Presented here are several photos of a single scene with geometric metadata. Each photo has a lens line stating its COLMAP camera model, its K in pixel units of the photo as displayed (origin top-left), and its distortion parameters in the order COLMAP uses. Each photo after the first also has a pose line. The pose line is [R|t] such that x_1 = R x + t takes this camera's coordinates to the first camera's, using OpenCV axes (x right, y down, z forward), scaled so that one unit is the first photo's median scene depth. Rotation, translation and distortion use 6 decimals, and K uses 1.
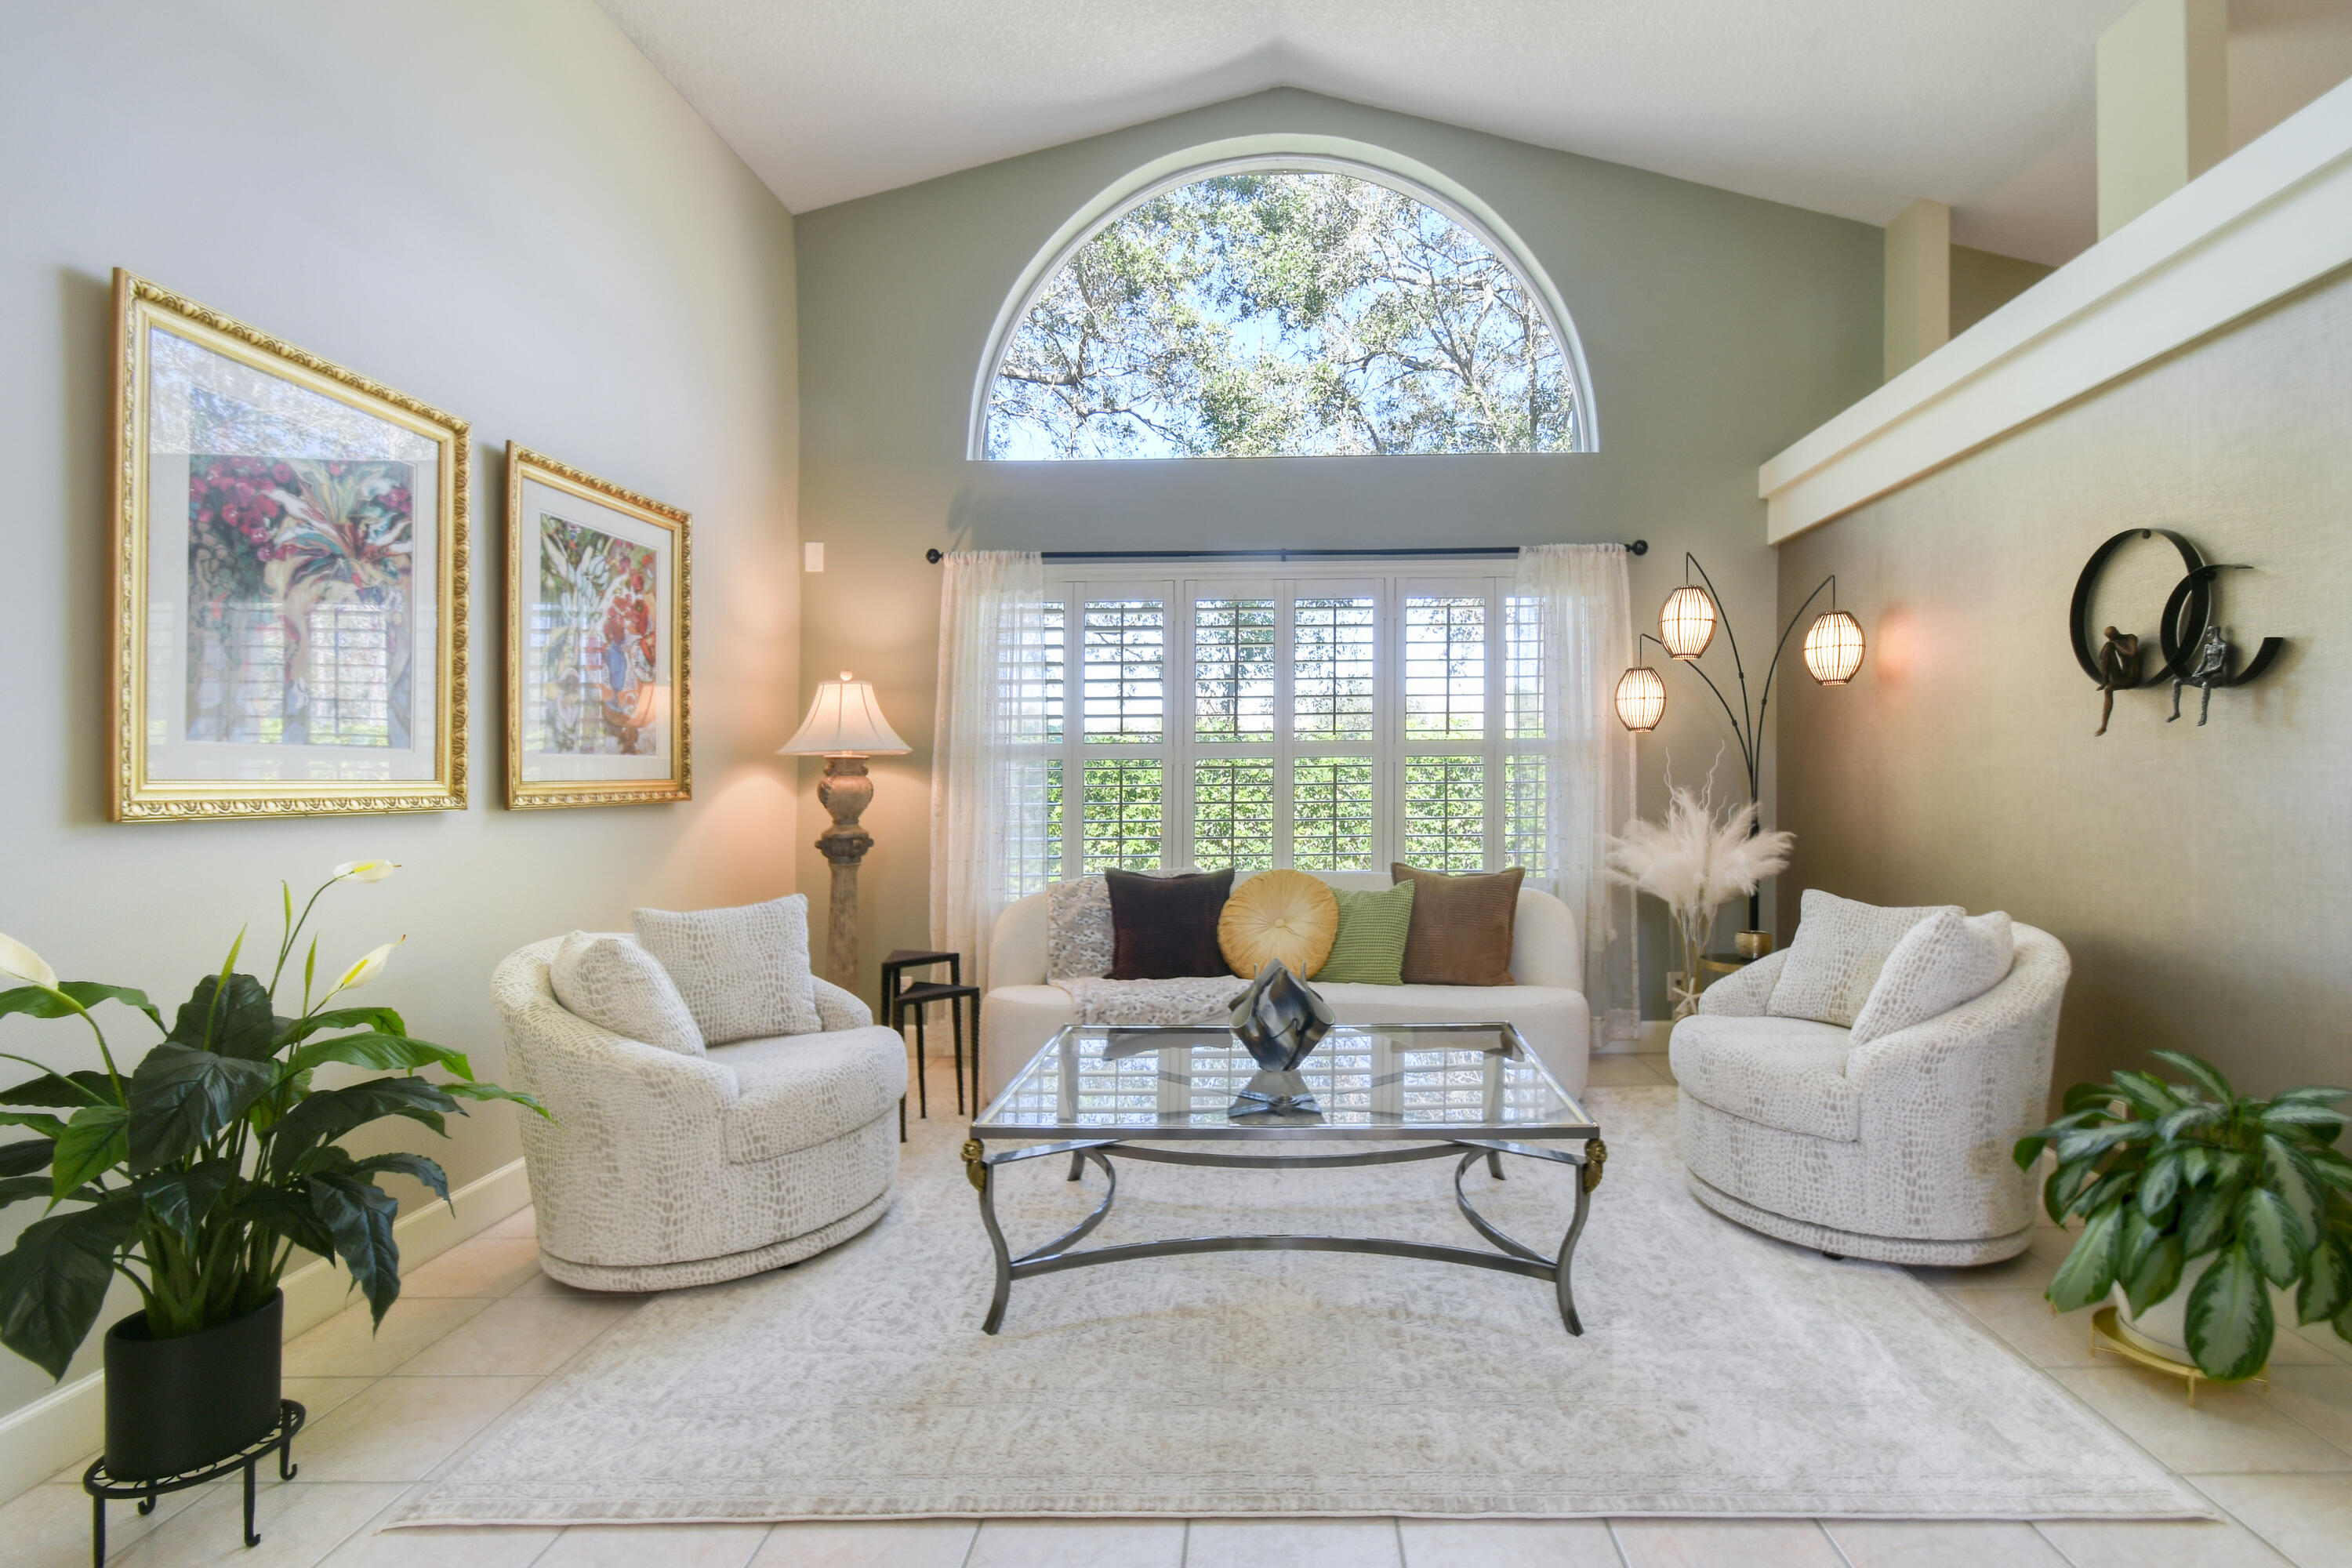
lens RADIAL K [[1114.2, 0, 1313.2], [0, 1114.2, 811.3], [0, 0, 1]] dist [0.002800, -0.000509]
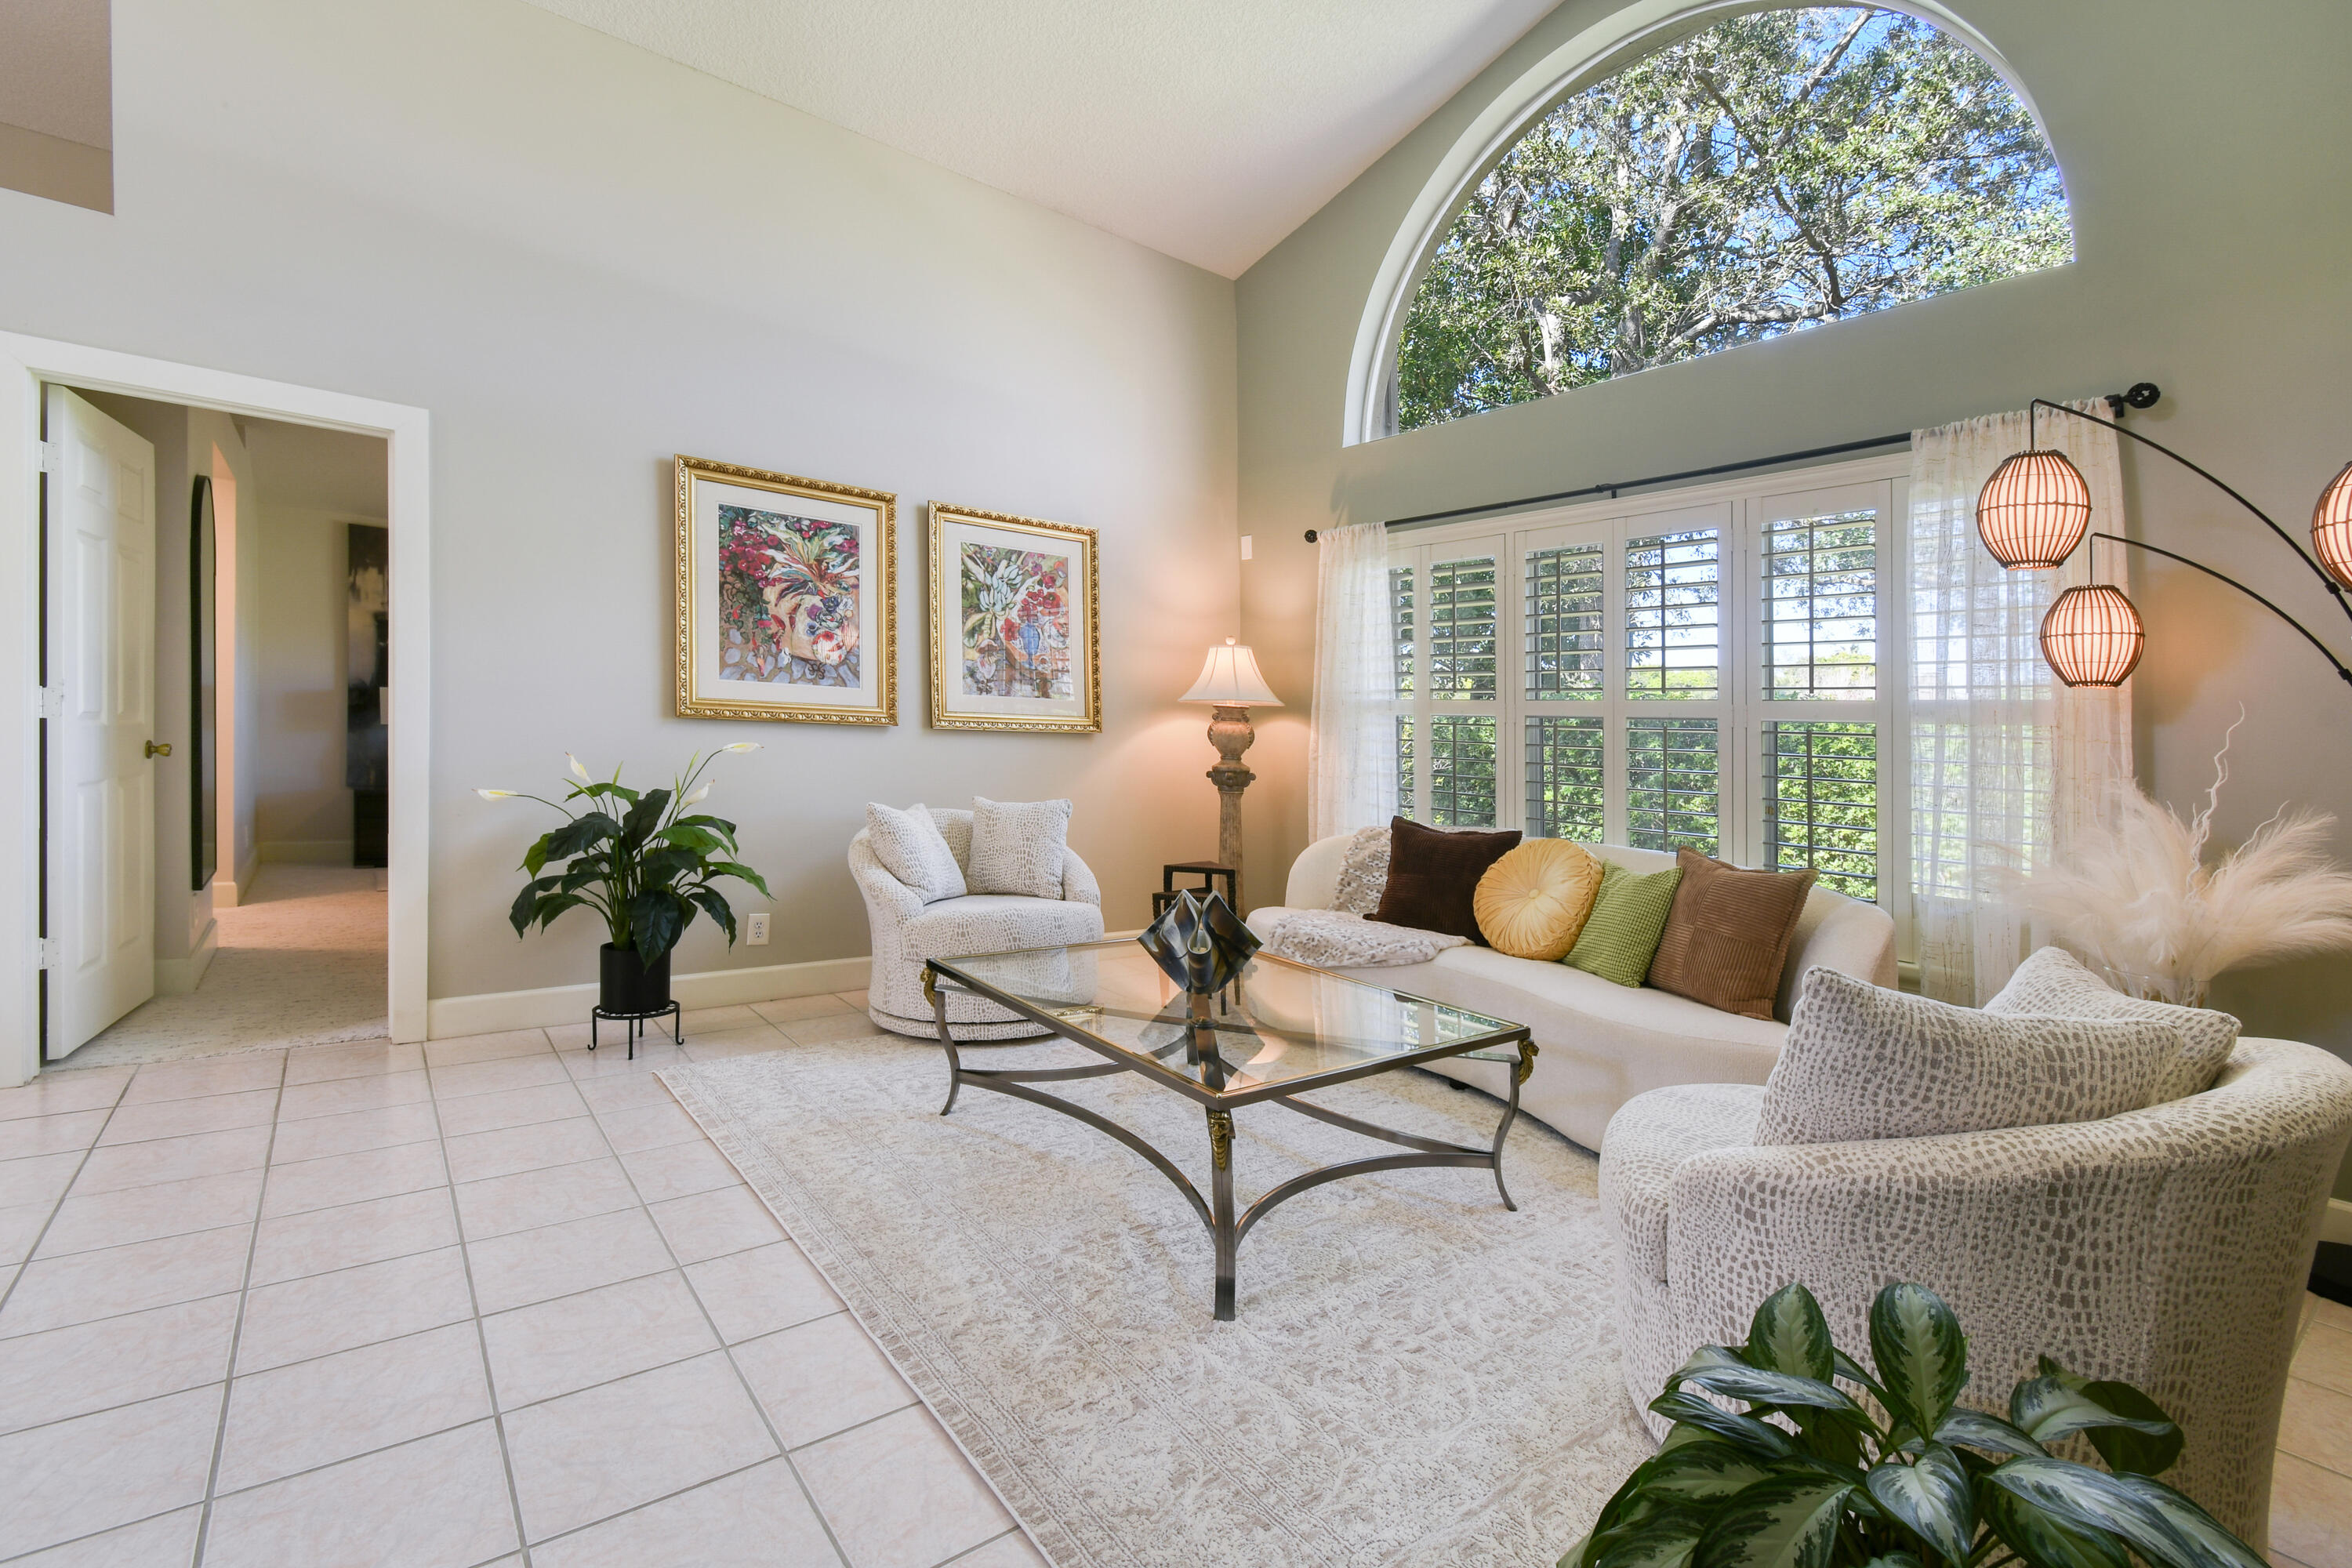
lens RADIAL K [[1056.4, 0, 1151.8], [0, 1056.4, 763.3], [0, 0, 1]] dist [0.014560, -0.006695]
pose [[0.605143, 0.060063, -0.793848, 0.647850], [-0.072041, 0.997190, 0.020532, -0.004126], [0.792851, 0.044765, 0.607770, 0.295923]]
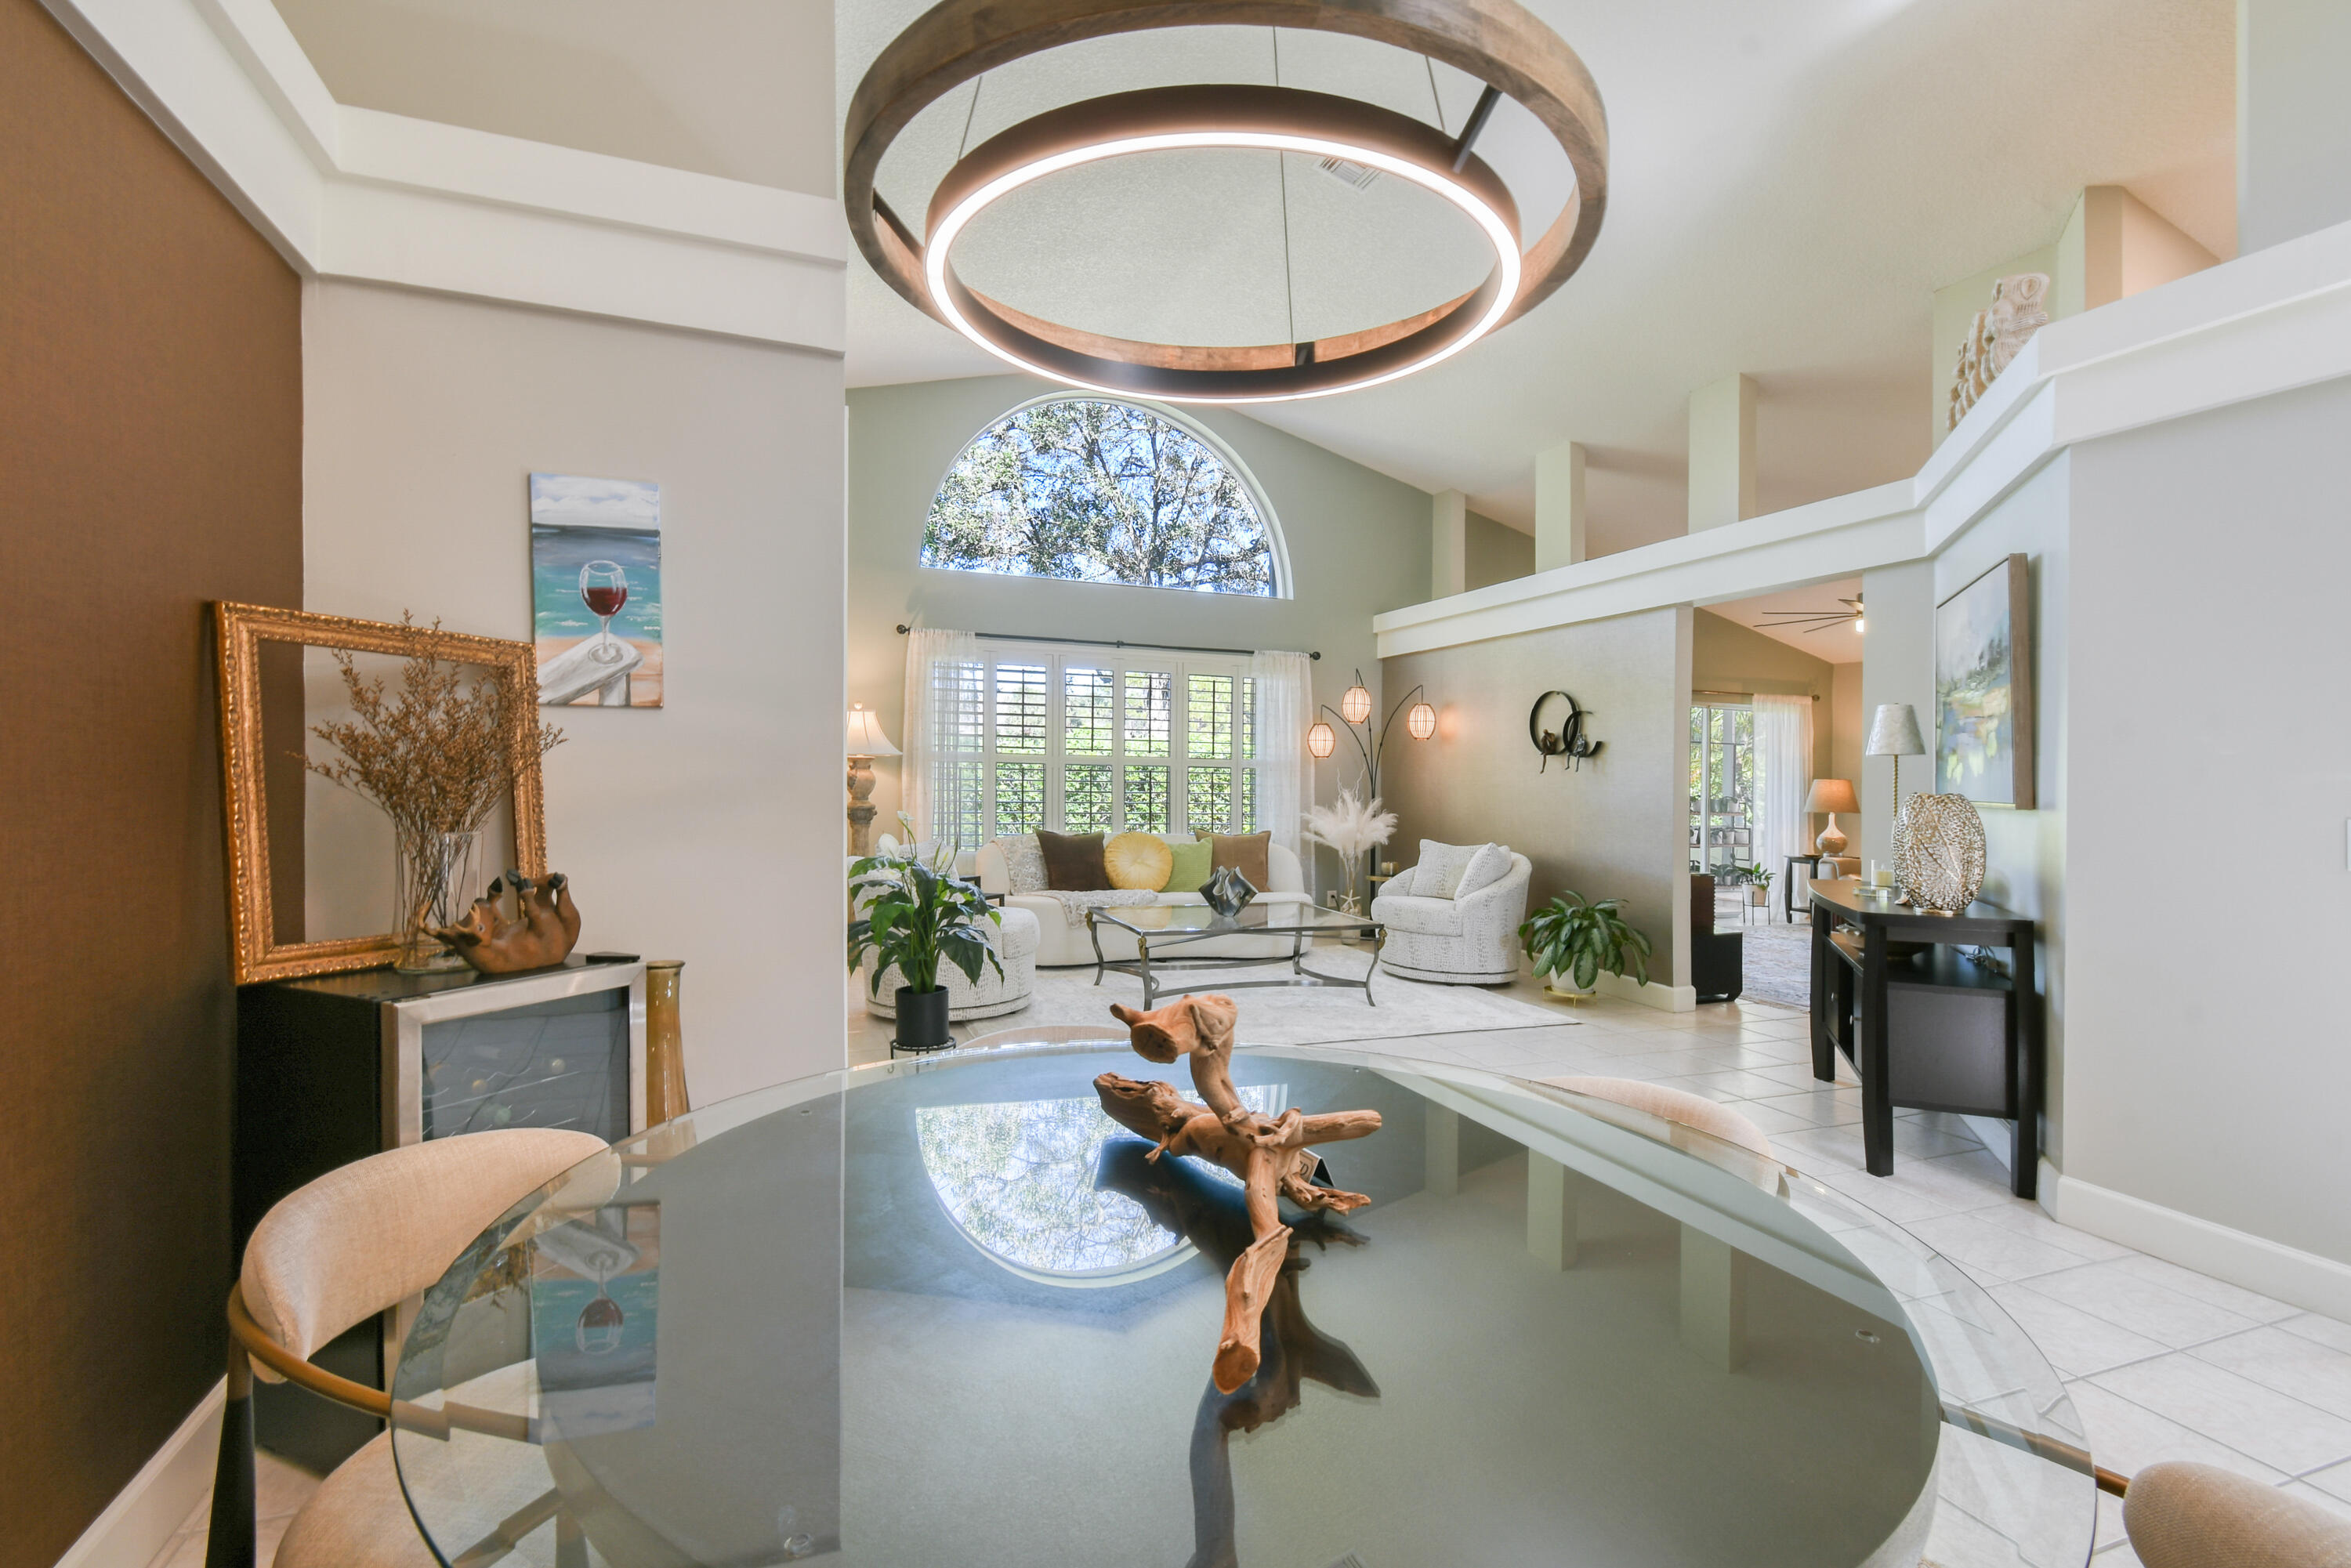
lens RADIAL K [[1055.9, 0, 1228.6], [0, 1055.9, 788.3], [0, 0, 1]] dist [0.014560, -0.006695]
pose [[0.927071, 0.024623, 0.374076, -0.709063], [-0.018374, 0.999626, -0.020262, 0.022713], [-0.374435, 0.011911, 0.927177, -0.795021]]
